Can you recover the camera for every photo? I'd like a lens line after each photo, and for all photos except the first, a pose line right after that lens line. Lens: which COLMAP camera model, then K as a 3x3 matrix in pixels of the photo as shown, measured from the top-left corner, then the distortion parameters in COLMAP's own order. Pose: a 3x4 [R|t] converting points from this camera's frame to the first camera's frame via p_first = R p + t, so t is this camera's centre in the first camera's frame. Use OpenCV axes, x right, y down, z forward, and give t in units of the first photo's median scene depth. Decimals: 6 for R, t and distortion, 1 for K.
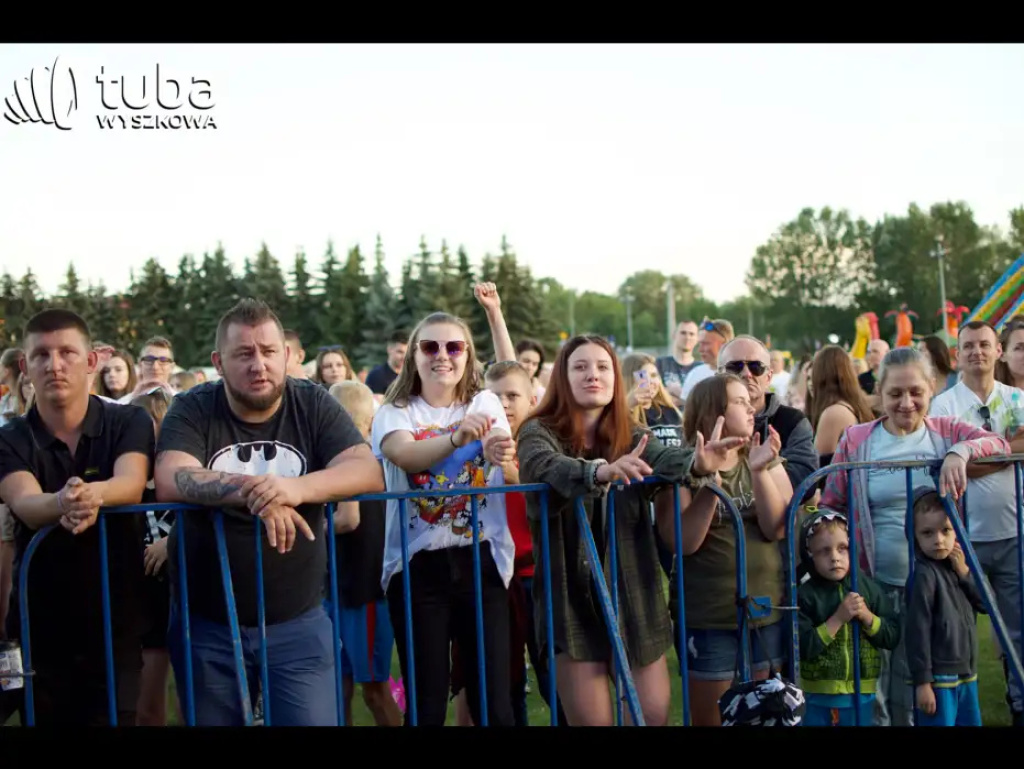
lens RADIAL K [[1554.8, 0, 512.2], [0, 1554.8, 391.1], [0, 0, 1]] dist [-0.154543, 0.000000]
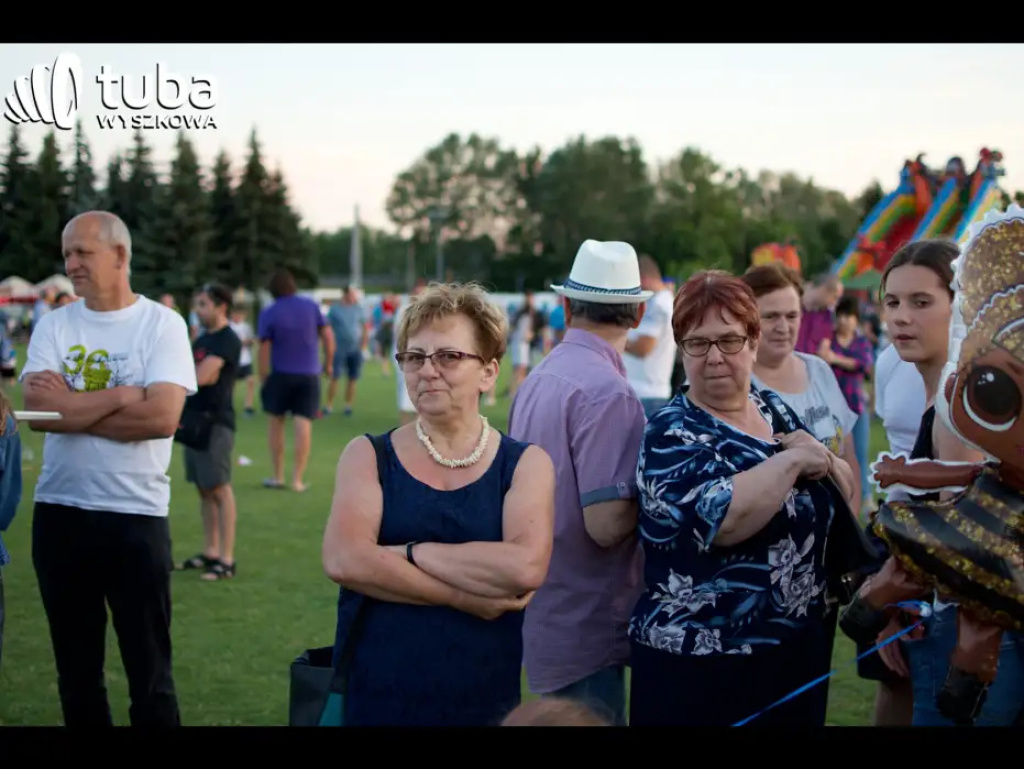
lens RADIAL K [[1554.8, 0, 521.7], [0, 1554.8, 388.1], [0, 0, 1]] dist [-0.154543, 0.000000]
pose [[0.943779, 0.017628, 0.330106, -0.126026], [-0.030466, 0.998966, 0.033757, 0.002556], [-0.329170, -0.041917, 0.943340, 0.173391]]
